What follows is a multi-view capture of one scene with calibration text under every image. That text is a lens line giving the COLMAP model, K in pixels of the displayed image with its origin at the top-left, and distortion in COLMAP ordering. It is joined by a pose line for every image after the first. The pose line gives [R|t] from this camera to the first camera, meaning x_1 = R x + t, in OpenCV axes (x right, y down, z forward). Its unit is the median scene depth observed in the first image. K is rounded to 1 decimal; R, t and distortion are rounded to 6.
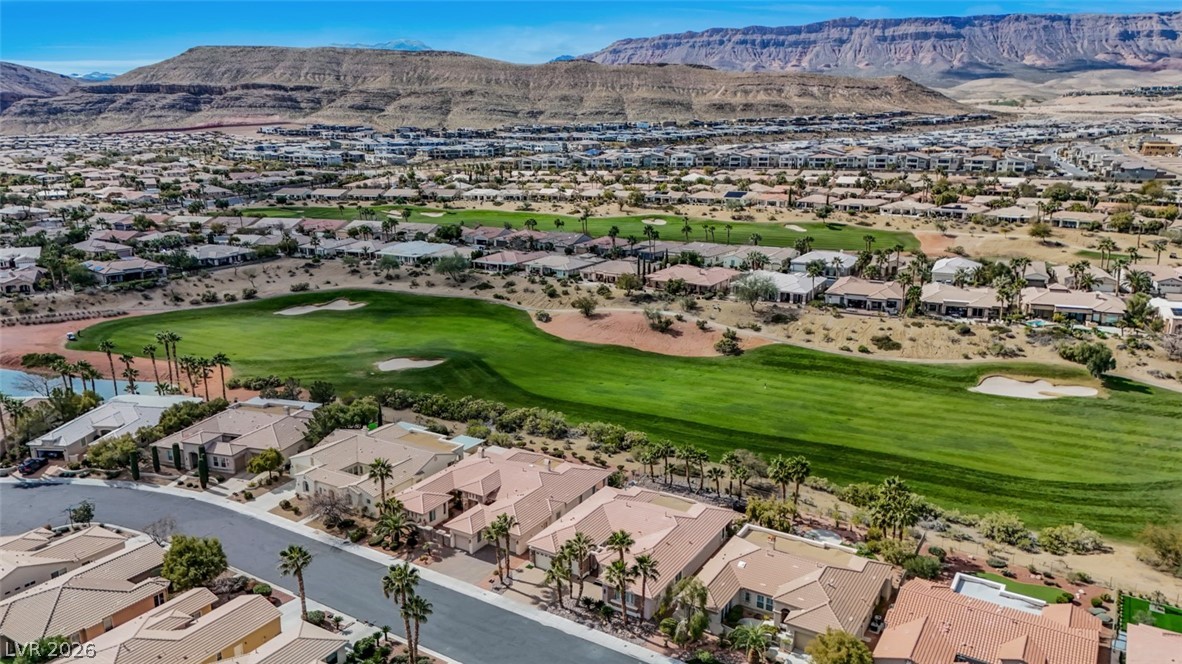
lens RADIAL K [[863.0, 0, 592.3], [0, 863.0, 336.9], [0, 0, 1]] dist [0.088546, -0.089996]
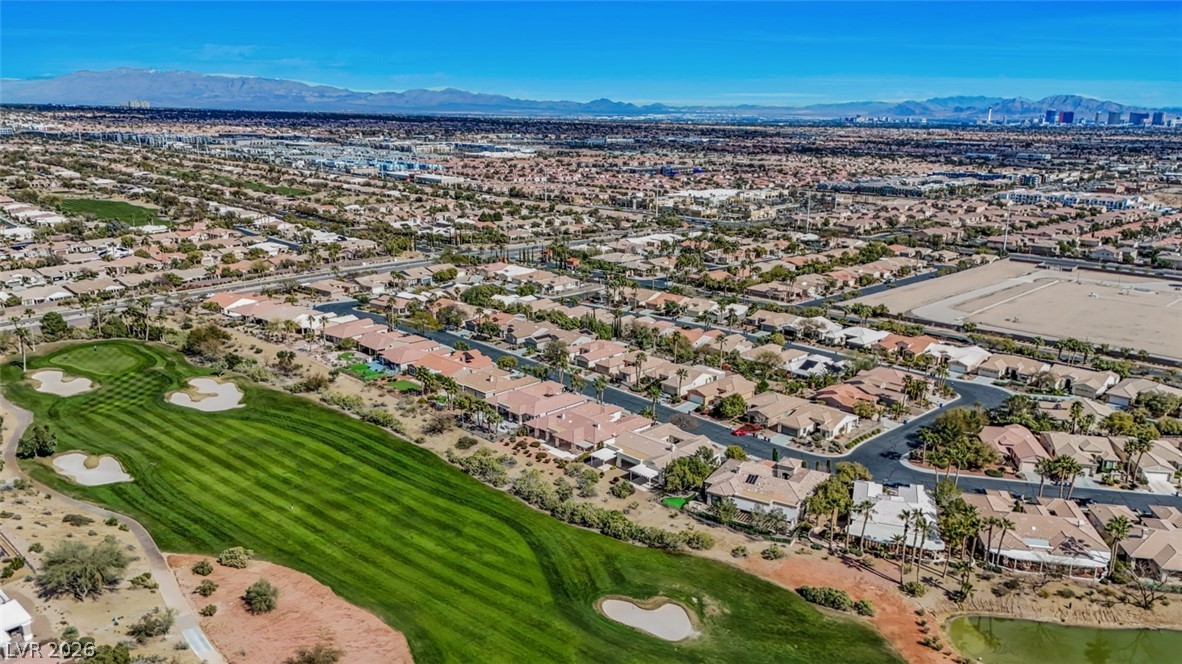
lens RADIAL K [[863.0, 0, 592.3], [0, 863.0, 336.9], [0, 0, 1]] dist [0.088546, -0.089996]
pose [[-0.969918, -0.068718, 0.233531, -0.044763], [0.054894, 0.872879, 0.484840, -0.073350], [-0.237162, 0.483074, -0.842848, 0.212388]]
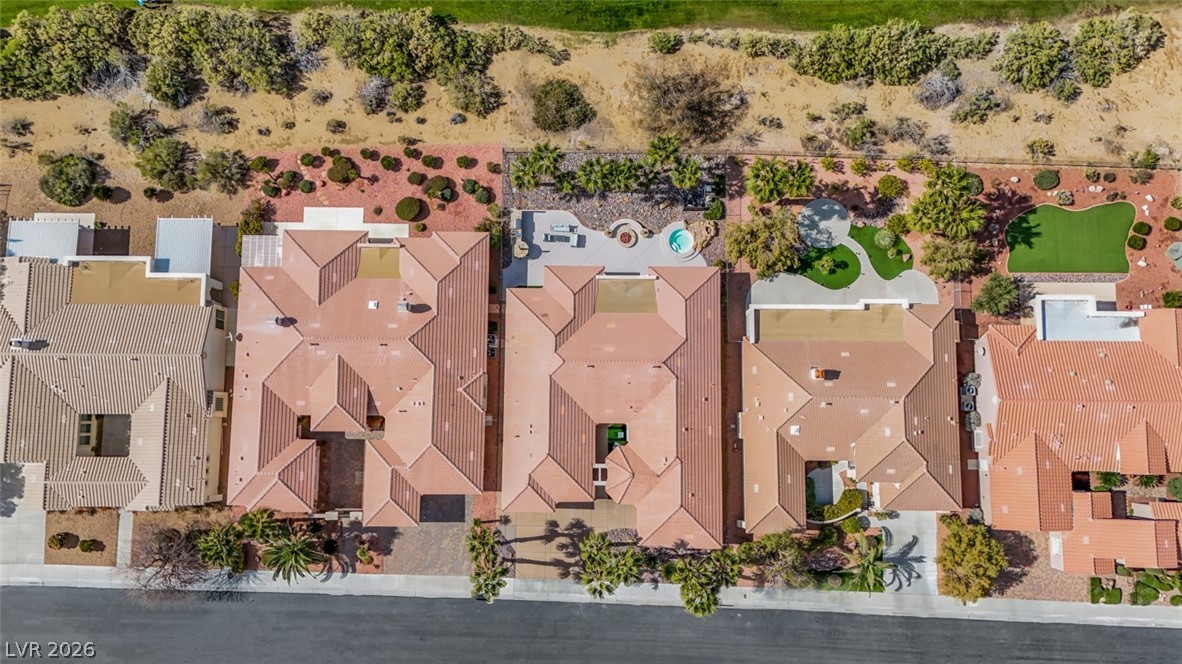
lens RADIAL K [[863.0, 0, 592.3], [0, 863.0, 336.9], [0, 0, 1]] dist [0.088546, -0.089996]
pose [[0.859223, -0.509751, 0.043474, 0.002183], [0.138966, 0.314328, 0.939088, -0.035533], [-0.492366, -0.800845, 0.340916, 0.064575]]
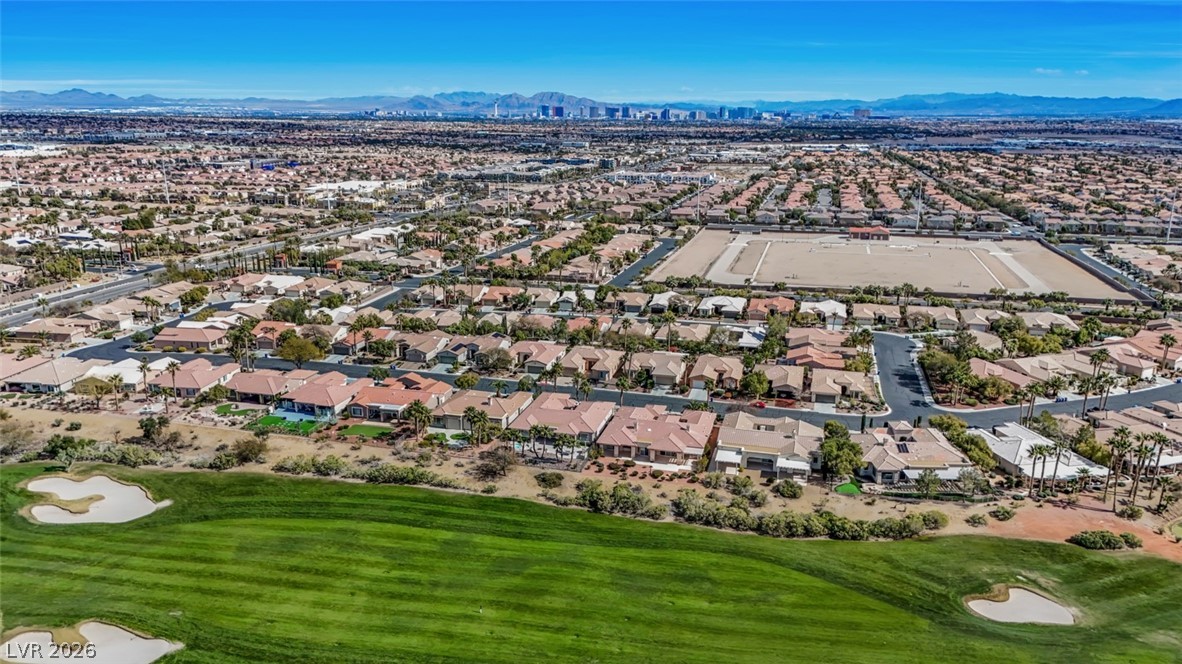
lens RADIAL K [[863.0, 0, 592.3], [0, 863.0, 336.9], [0, 0, 1]] dist [0.088546, -0.089996]
pose [[-0.960383, 0.070210, -0.269693, 0.036902], [-0.072750, 0.871025, 0.485822, -0.062559], [0.269019, 0.486196, -0.831410, 0.192592]]
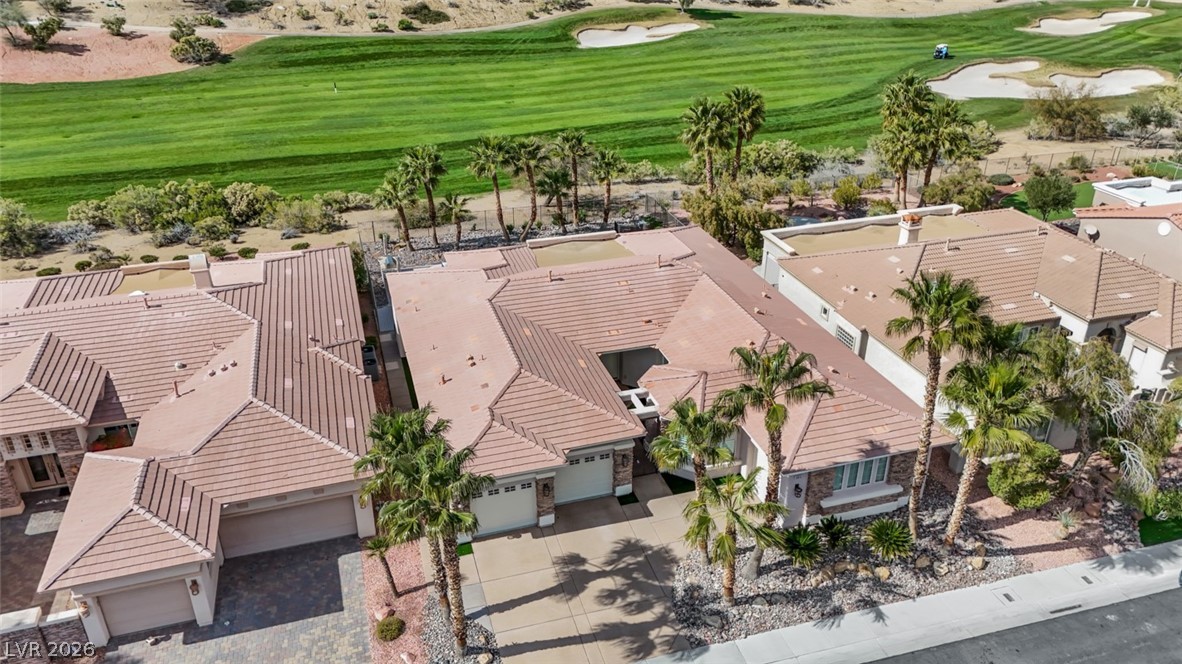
lens RADIAL K [[863.0, 0, 592.3], [0, 863.0, 336.9], [0, 0, 1]] dist [0.088546, -0.089996]
pose [[0.662076, -0.344893, 0.665360, -0.016660], [0.188144, 0.935873, 0.297900, 0.009044], [-0.725435, -0.072049, 0.684509, 0.059690]]
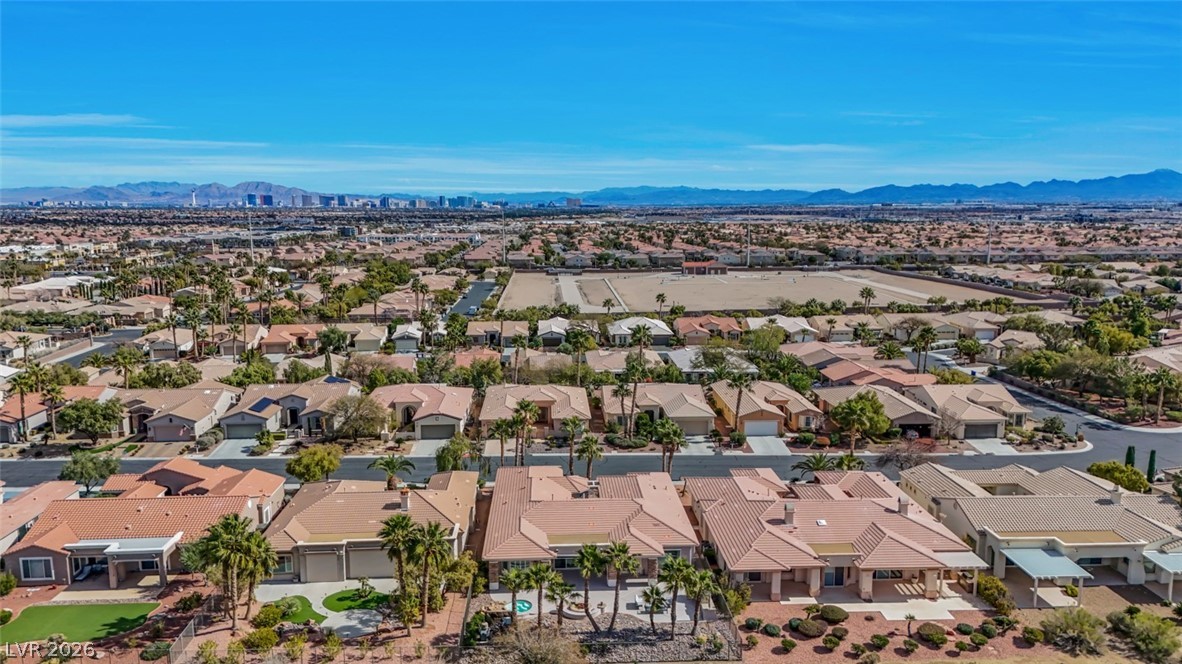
lens RADIAL K [[863.0, 0, 592.3], [0, 863.0, 336.9], [0, 0, 1]] dist [0.088546, -0.089996]
pose [[-0.825835, 0.093301, -0.556140, 0.036929], [-0.140398, 0.921143, 0.363019, -0.016276], [0.546155, 0.377875, -0.747613, 0.121687]]
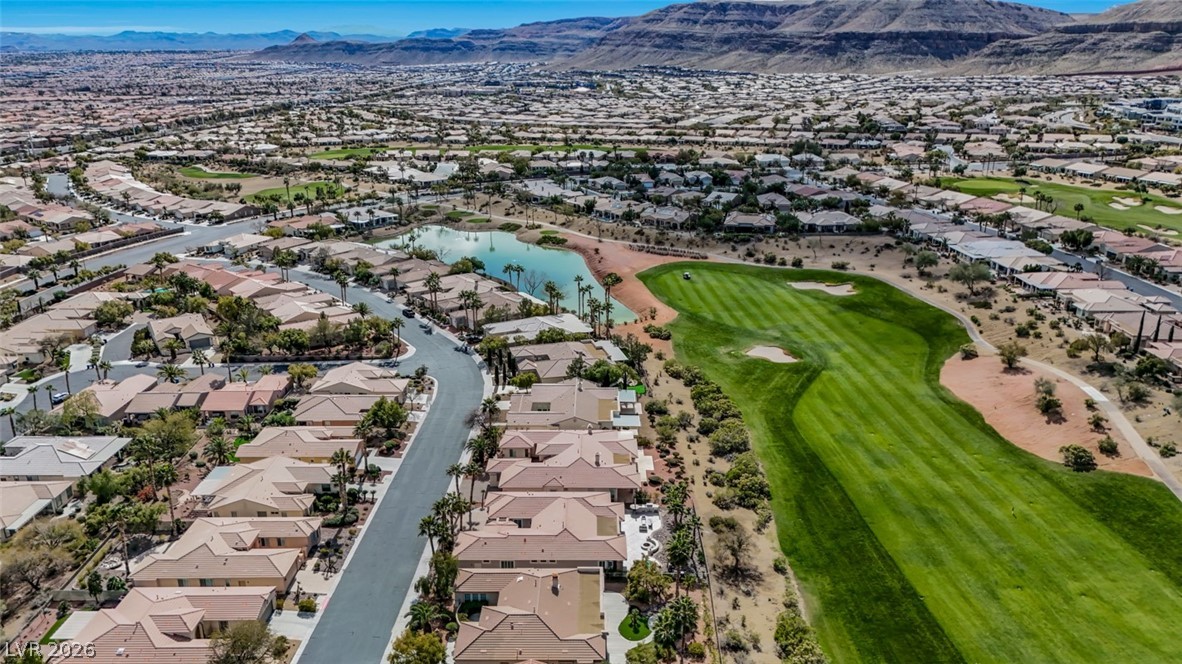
lens RADIAL K [[863.0, 0, 592.3], [0, 863.0, 336.9], [0, 0, 1]] dist [0.088546, -0.089996]
pose [[0.515065, 0.274359, -0.812056, 0.077132], [-0.215052, 0.958450, 0.187418, -0.020441], [0.829735, 0.078101, 0.552666, 0.030156]]
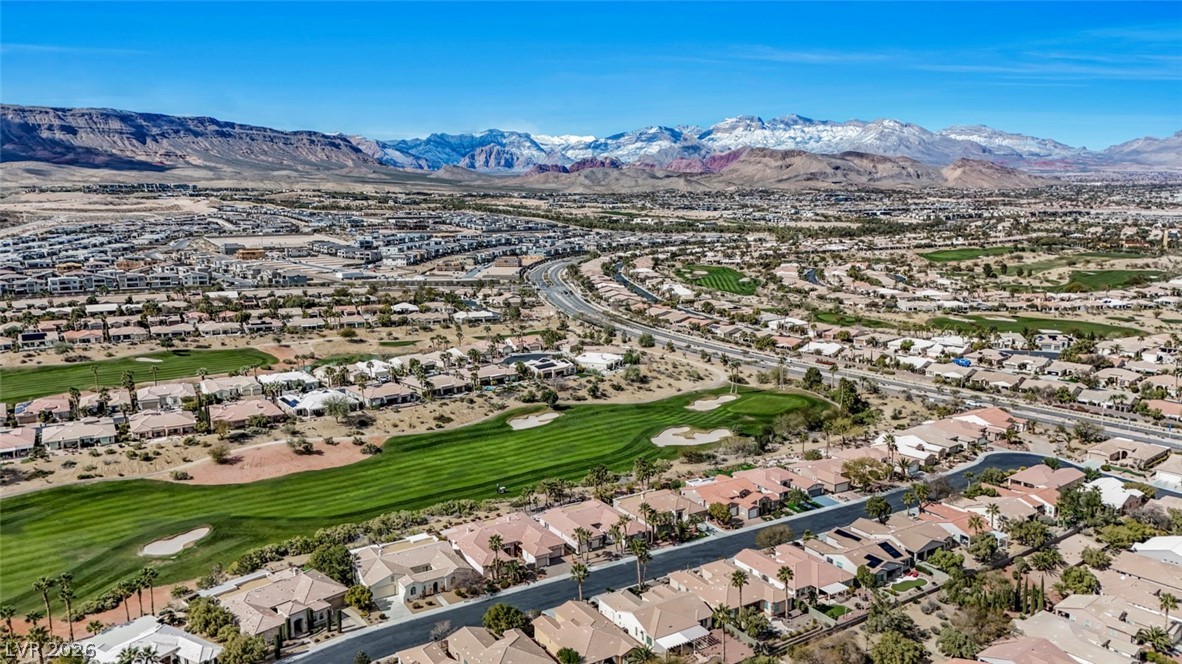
lens RADIAL K [[863.0, 0, 592.3], [0, 863.0, 336.9], [0, 0, 1]] dist [0.088546, -0.089996]
pose [[0.449414, -0.145747, 0.881354, -0.126909], [0.225893, 0.973078, 0.045730, -0.020906], [-0.864291, 0.178540, 0.470239, 0.001140]]
